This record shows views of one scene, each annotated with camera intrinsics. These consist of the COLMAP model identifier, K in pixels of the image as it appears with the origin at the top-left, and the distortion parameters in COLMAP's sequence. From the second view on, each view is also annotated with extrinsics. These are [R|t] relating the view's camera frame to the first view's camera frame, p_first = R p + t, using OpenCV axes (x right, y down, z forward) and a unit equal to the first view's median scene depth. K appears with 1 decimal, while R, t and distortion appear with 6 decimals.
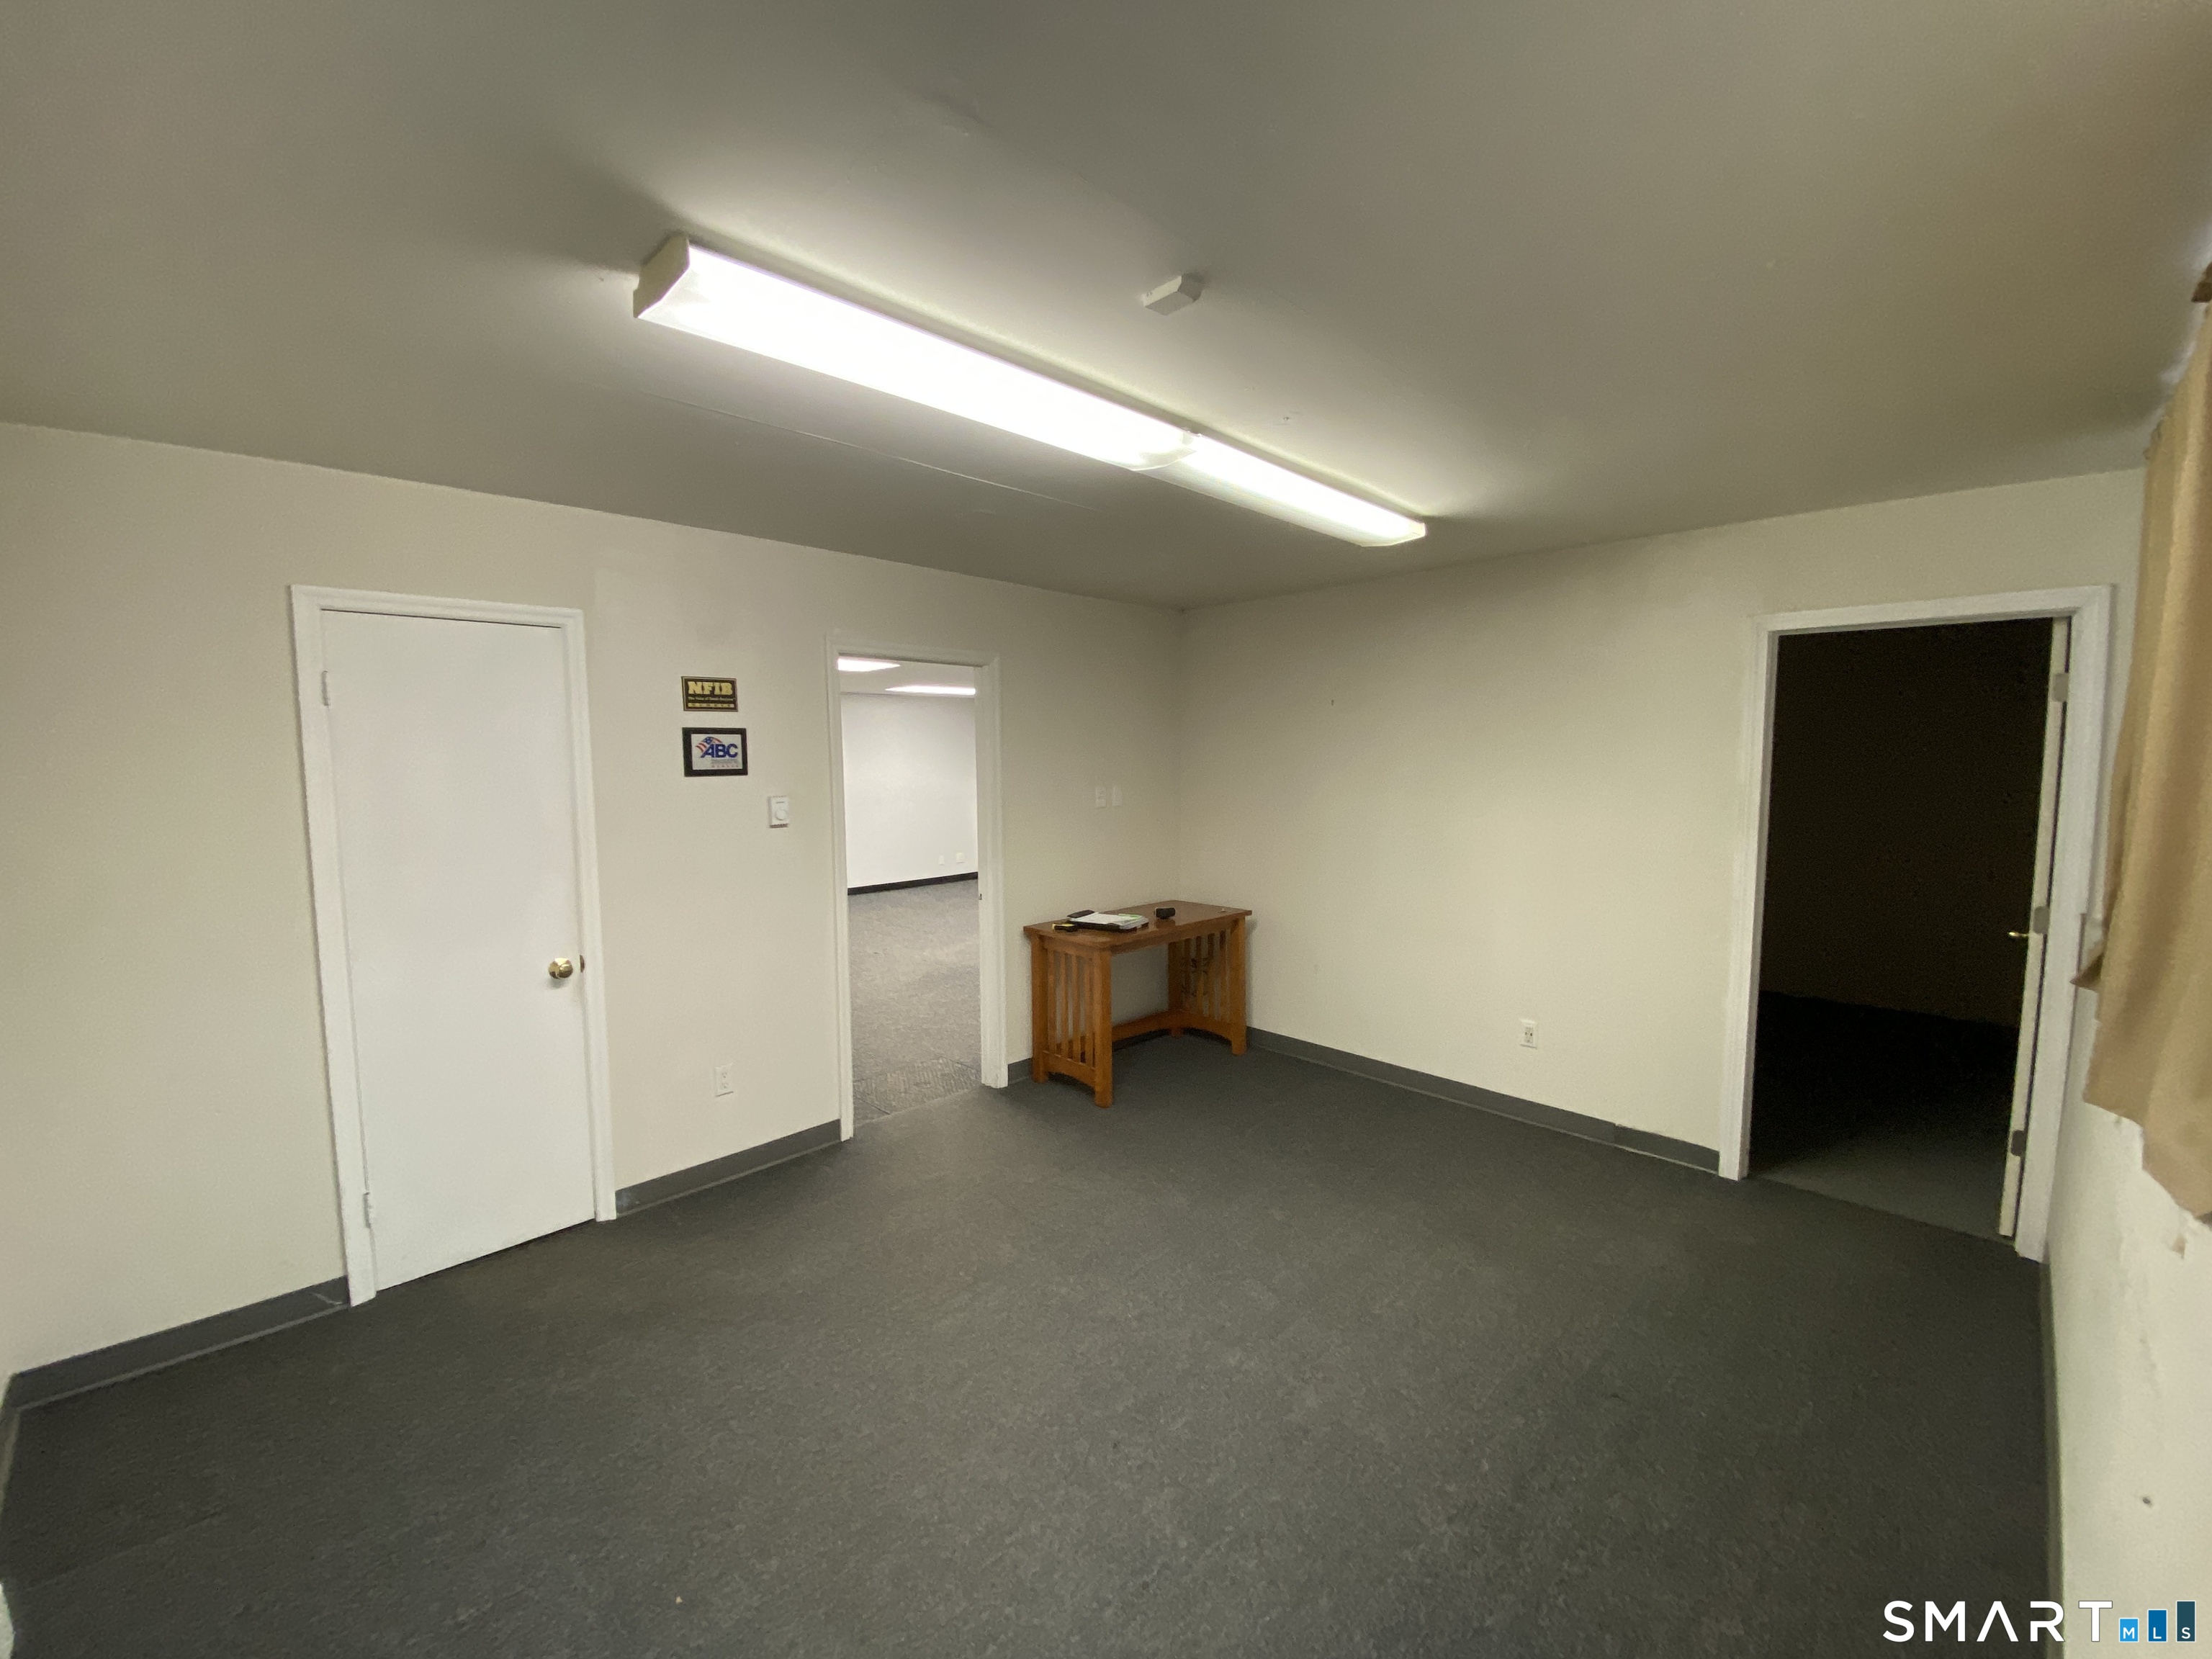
lens RADIAL K [[903.3, 0, 1111.9], [0, 903.3, 825.4], [0, 0, 1]] dist [-0.000050, -0.000036]
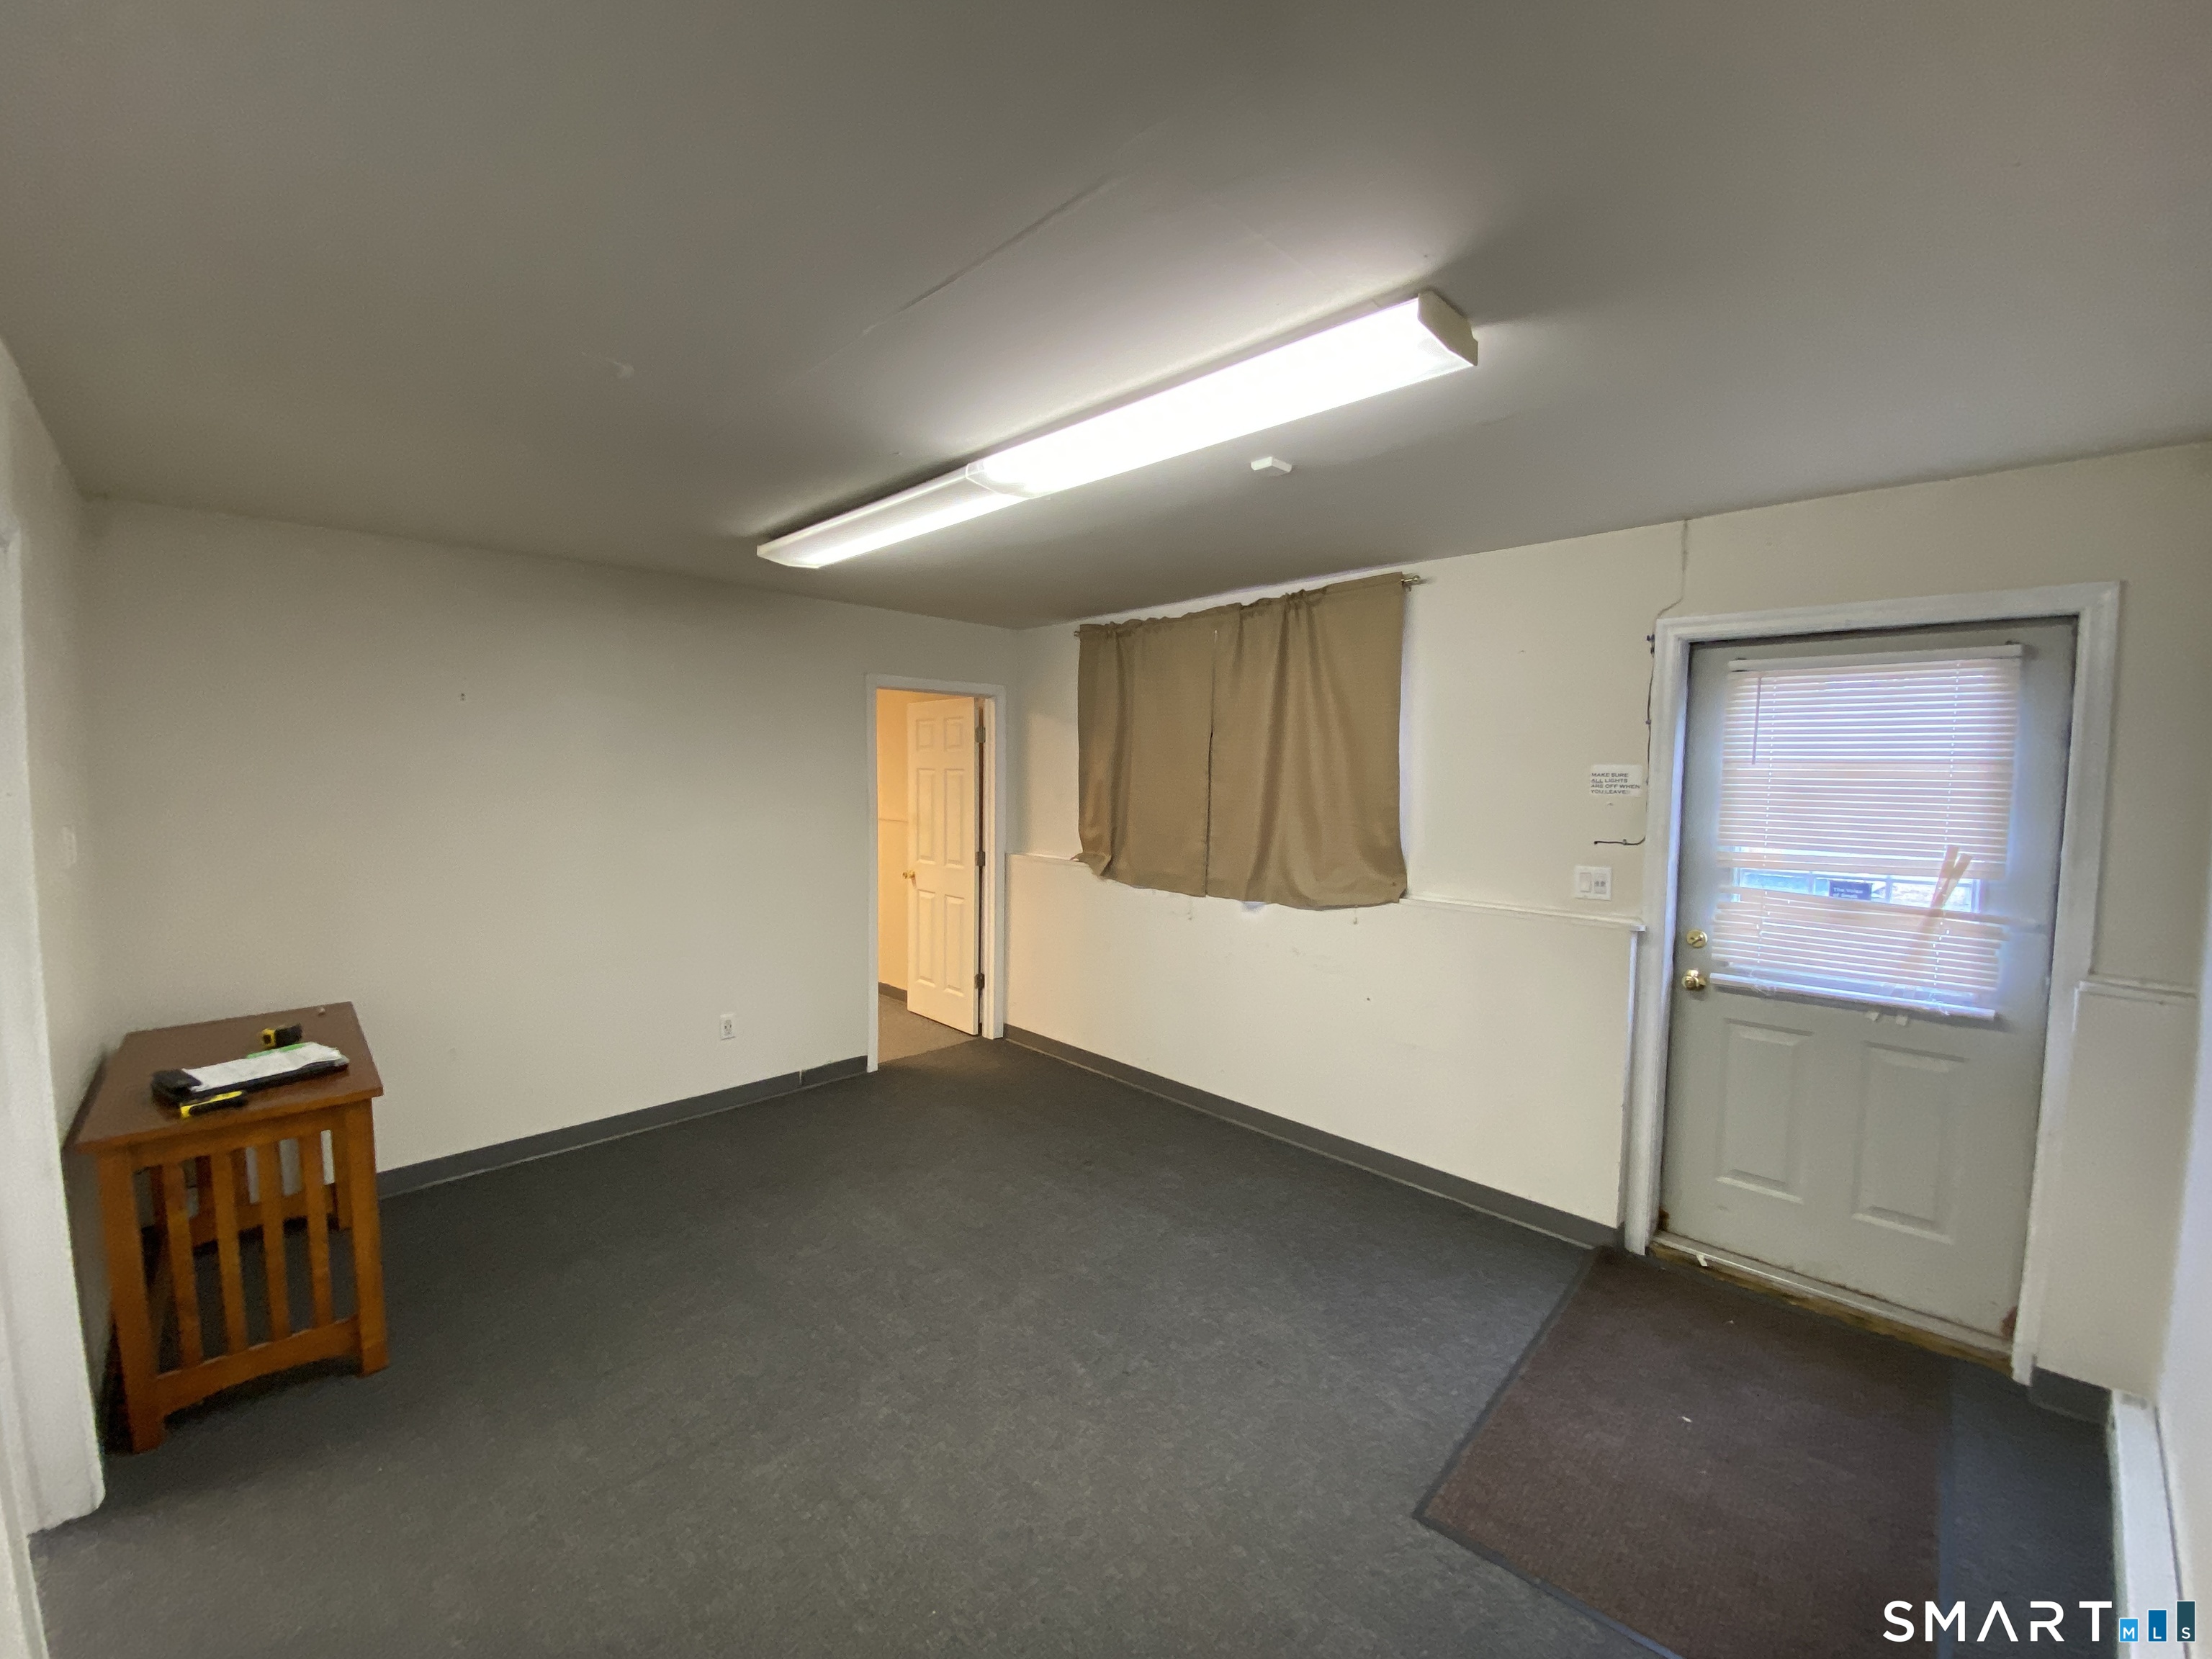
lens RADIAL K [[903.3, 0, 1111.9], [0, 903.3, 825.4], [0, 0, 1]] dist [-0.000050, -0.000036]
pose [[0.016436, -0.065203, 0.997737, -0.602334], [0.084164, 0.994420, 0.063600, -0.036236], [-0.996316, 0.082928, 0.021832, 0.527429]]
